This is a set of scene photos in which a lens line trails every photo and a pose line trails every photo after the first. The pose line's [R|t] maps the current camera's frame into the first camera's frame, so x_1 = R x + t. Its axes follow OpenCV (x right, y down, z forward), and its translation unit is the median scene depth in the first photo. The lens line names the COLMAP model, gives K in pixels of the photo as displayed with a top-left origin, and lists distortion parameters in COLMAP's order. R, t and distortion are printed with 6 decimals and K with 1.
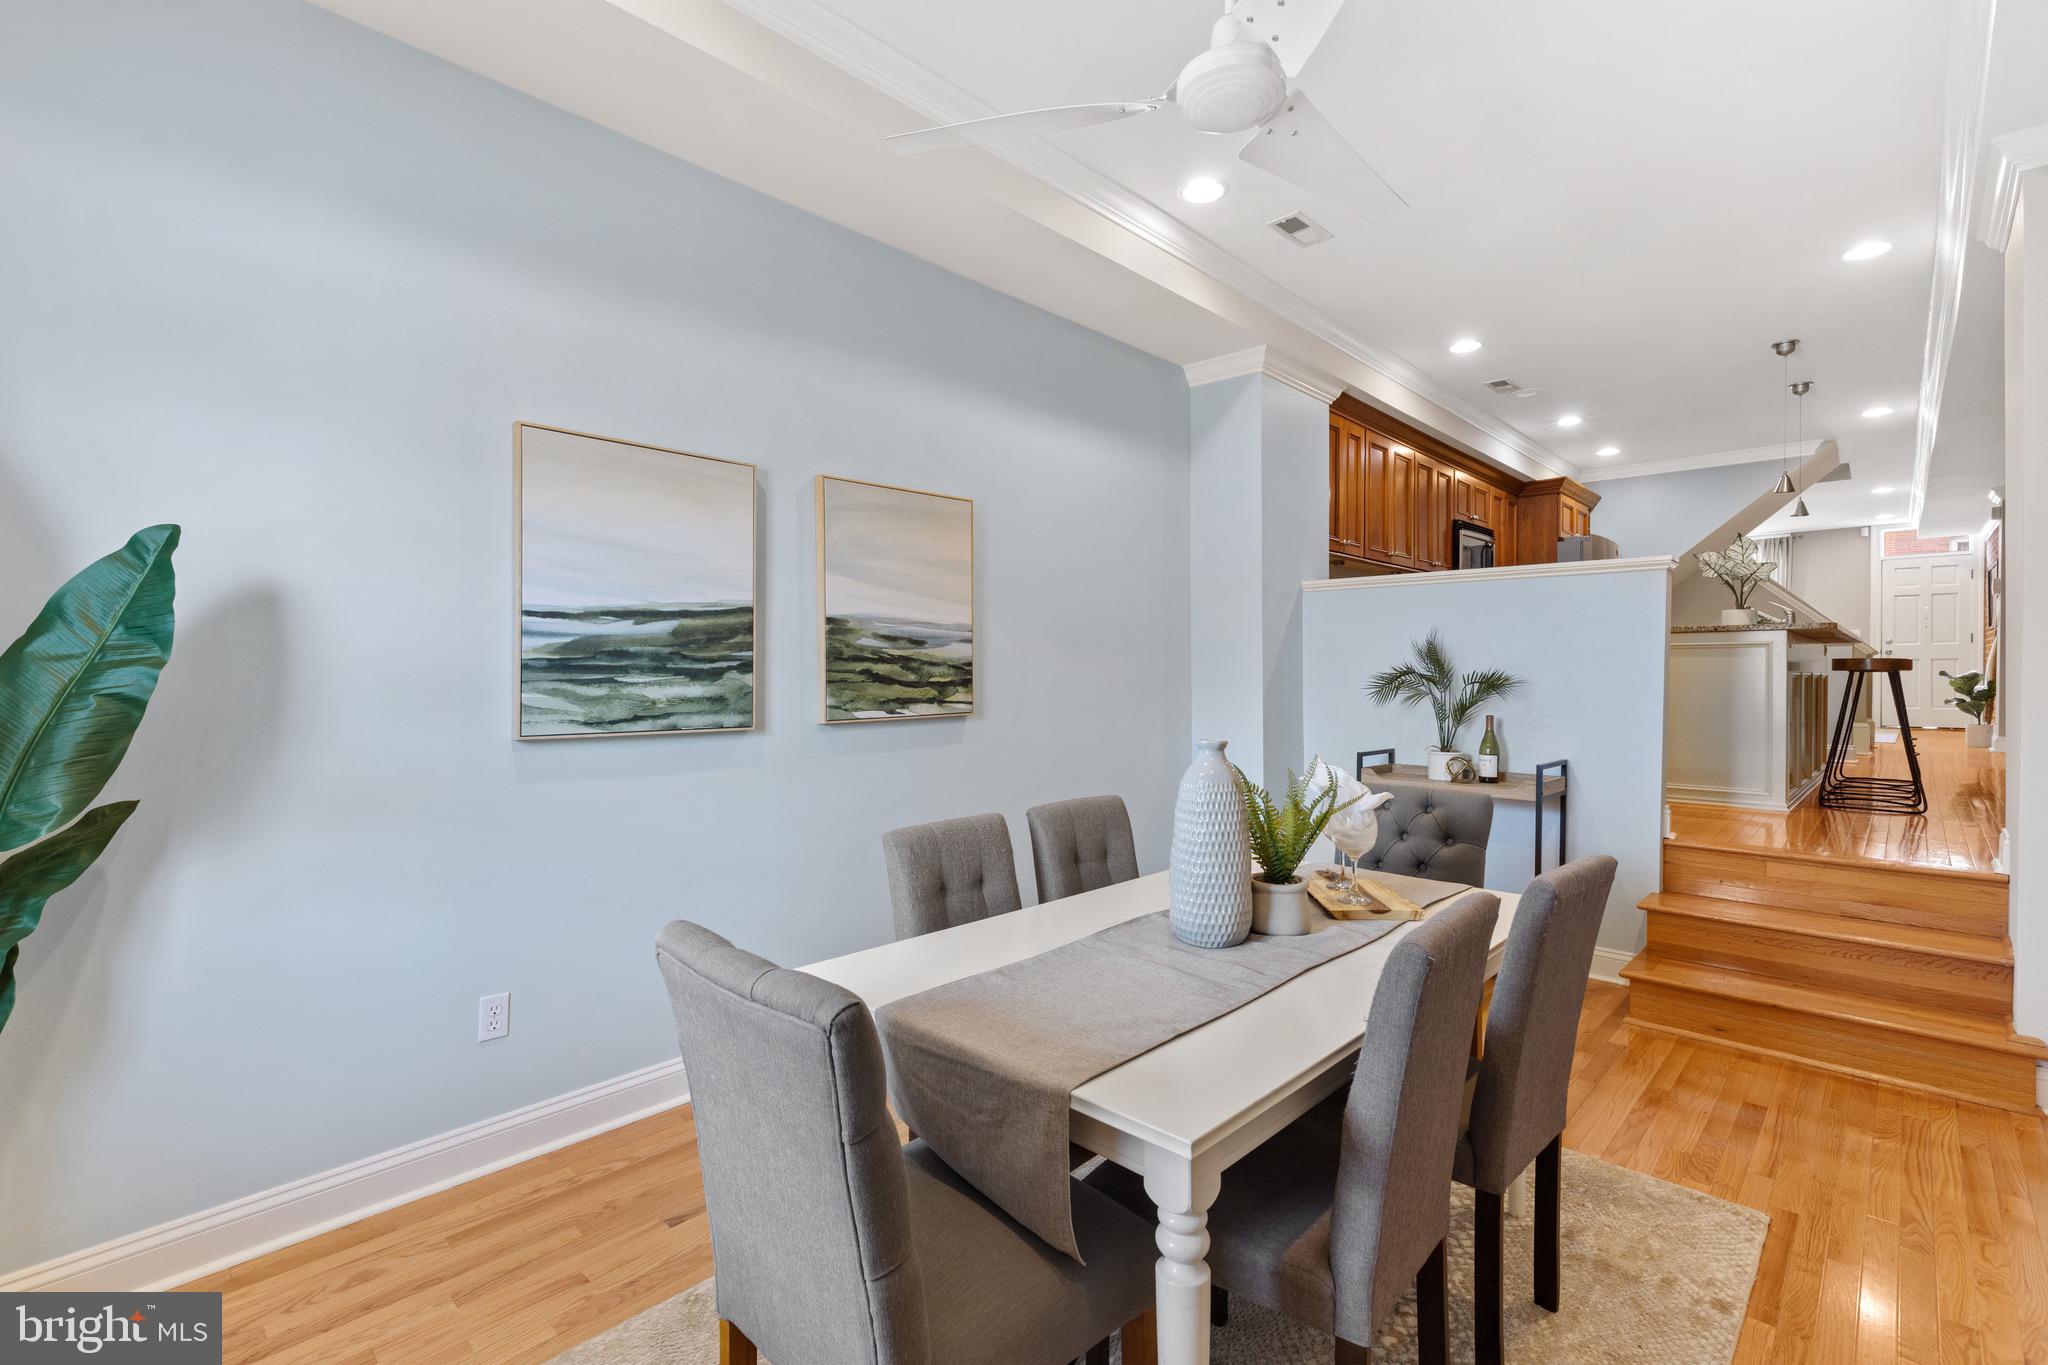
lens RADIAL K [[916.9, 0, 1027.2], [0, 916.9, 676.5], [0, 0, 1]] dist [0.003986, -0.000584]
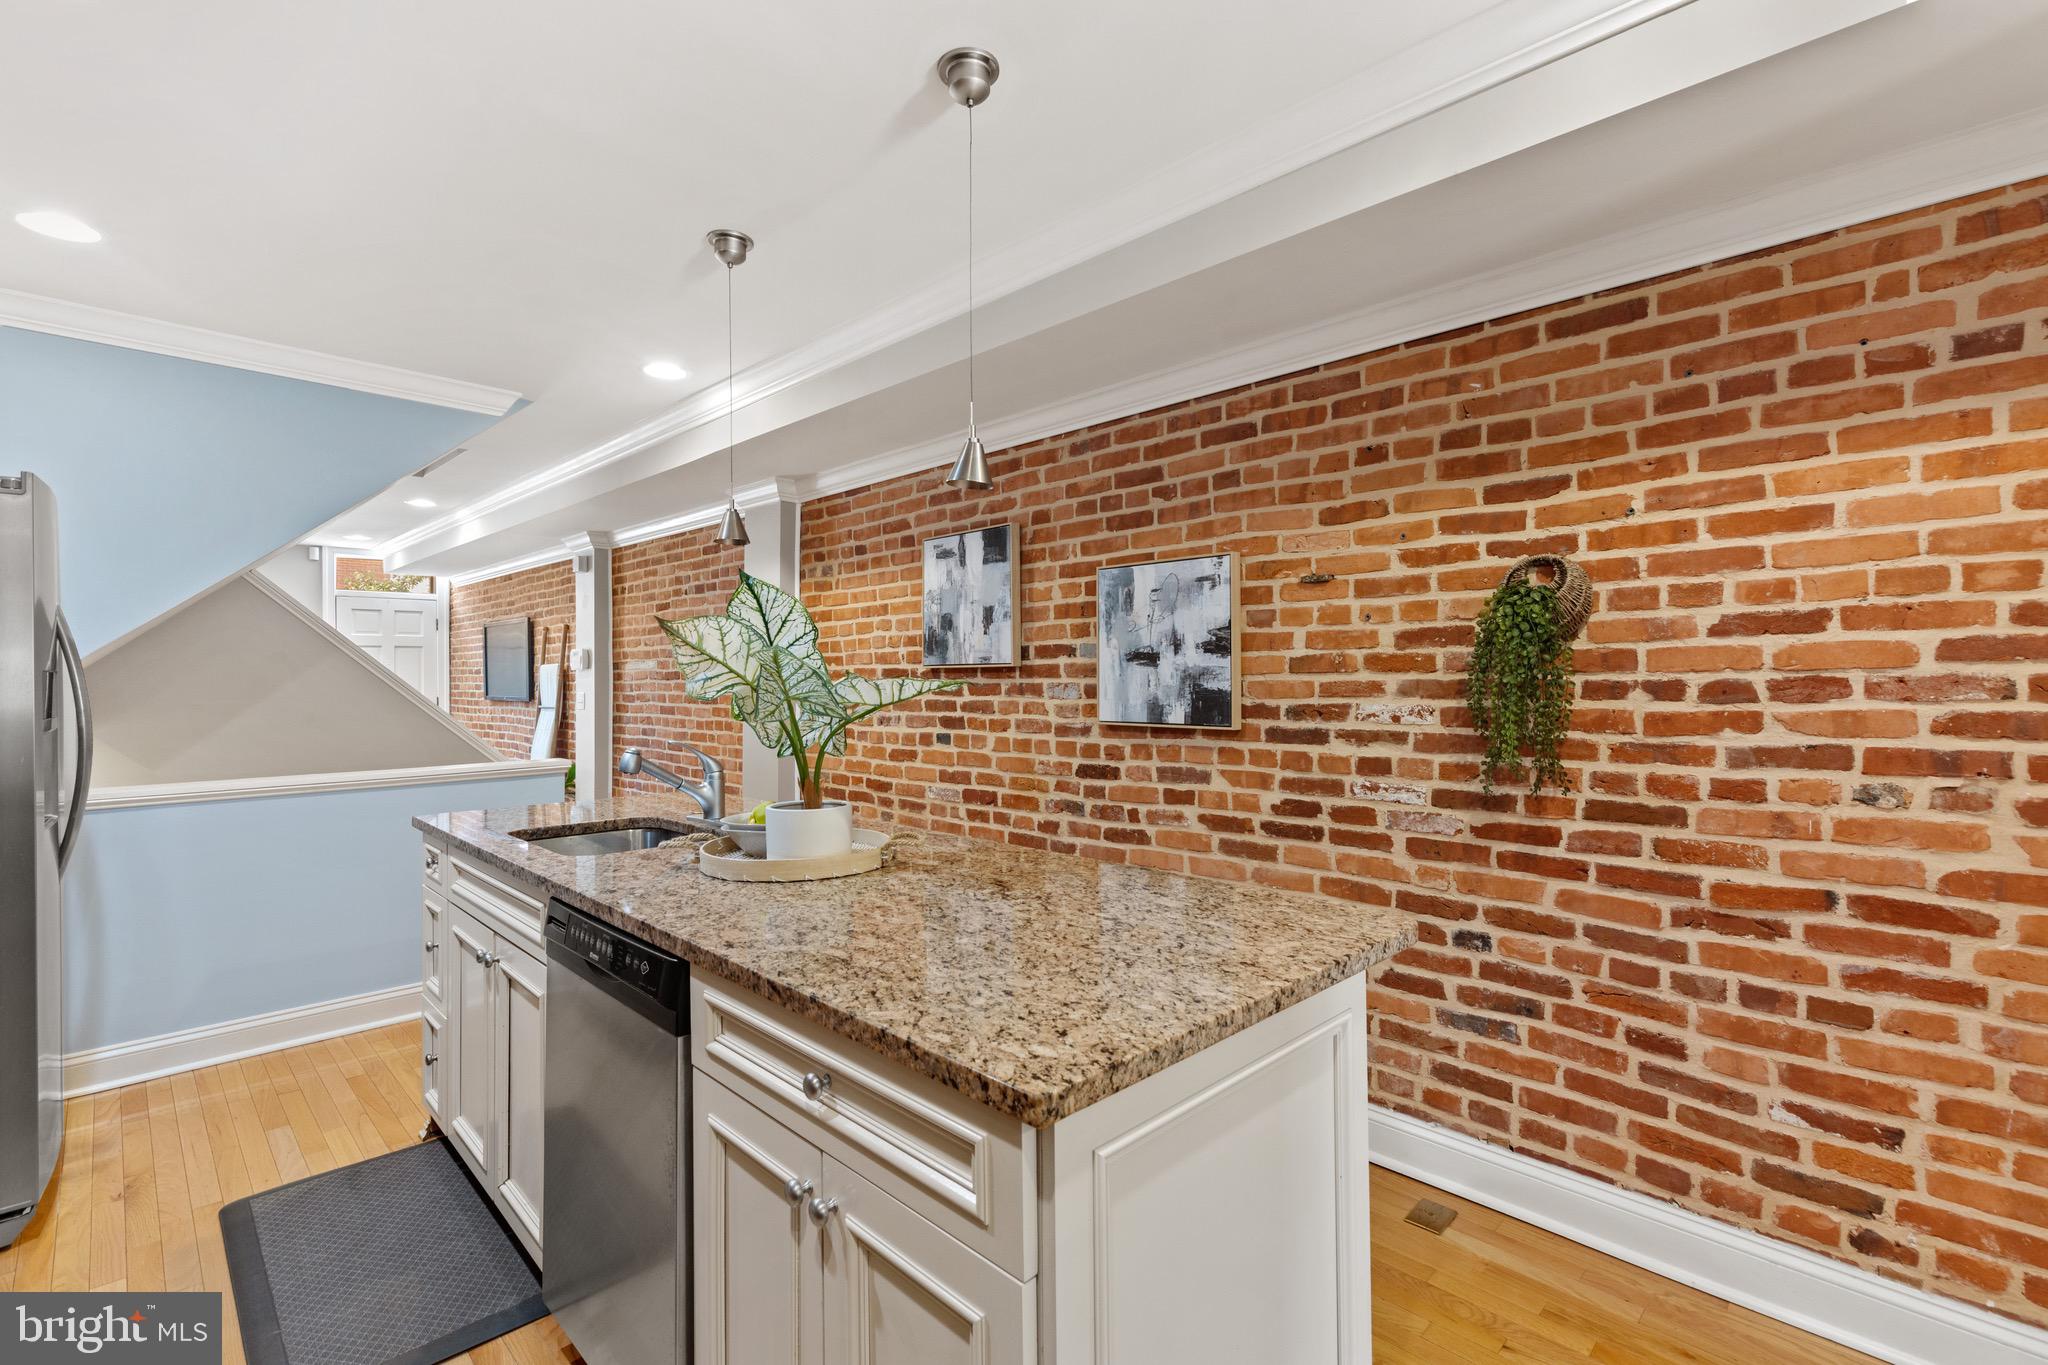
lens RADIAL K [[915.8, 0, 1031.0], [0, 915.8, 679.1], [0, 0, 1]] dist [0.009682, -0.000057]
pose [[0.020215, -0.001822, 0.999794, 0.314316], [0.008379, 0.999964, 0.001653, -0.083883], [-0.999761, 0.008344, 0.020229, 0.648985]]
